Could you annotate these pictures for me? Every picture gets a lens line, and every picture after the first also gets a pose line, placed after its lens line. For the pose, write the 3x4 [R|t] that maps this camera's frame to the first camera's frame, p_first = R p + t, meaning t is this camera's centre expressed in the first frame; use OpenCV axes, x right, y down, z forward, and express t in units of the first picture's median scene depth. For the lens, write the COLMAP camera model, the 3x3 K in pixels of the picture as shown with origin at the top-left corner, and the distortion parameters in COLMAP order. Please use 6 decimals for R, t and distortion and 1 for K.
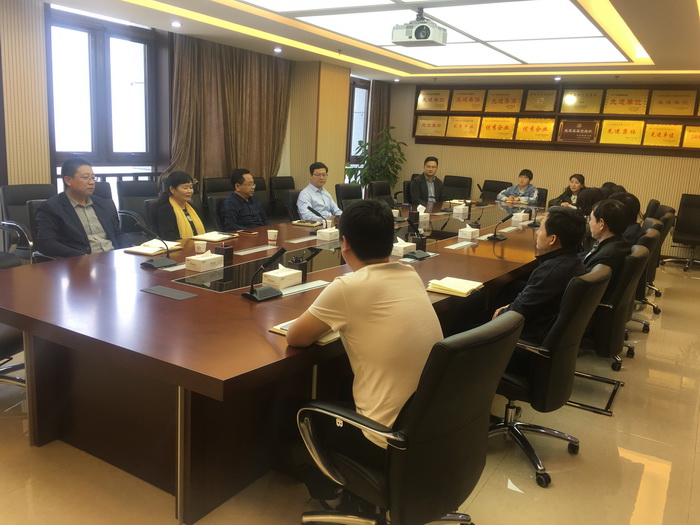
lens RADIAL K [[604.4, 0, 350.0], [0, 604.4, 262.5], [0, 0, 1]] dist [0.043084, -0.018492]
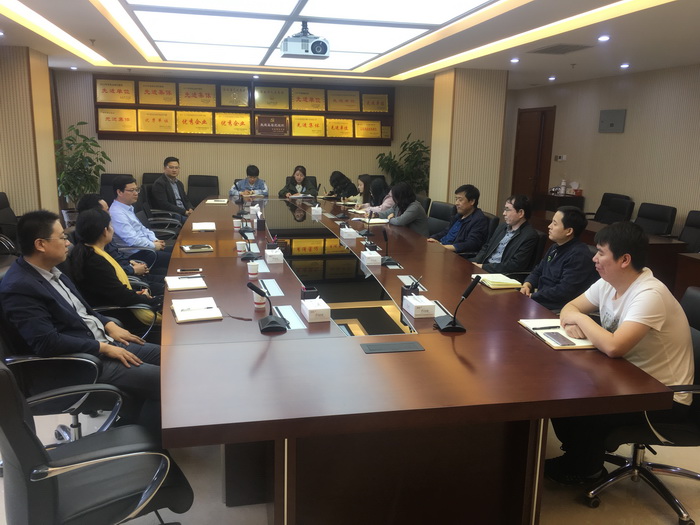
lens RADIAL K [[604.4, 0, 350.0], [0, 604.4, 262.5], [0, 0, 1]] dist [0.043084, -0.018492]
pose [[0.720192, -0.177263, 0.670747, -0.300616], [0.152283, 0.983620, 0.096440, -0.056390], [-0.676856, 0.032688, 0.735390, 0.110989]]
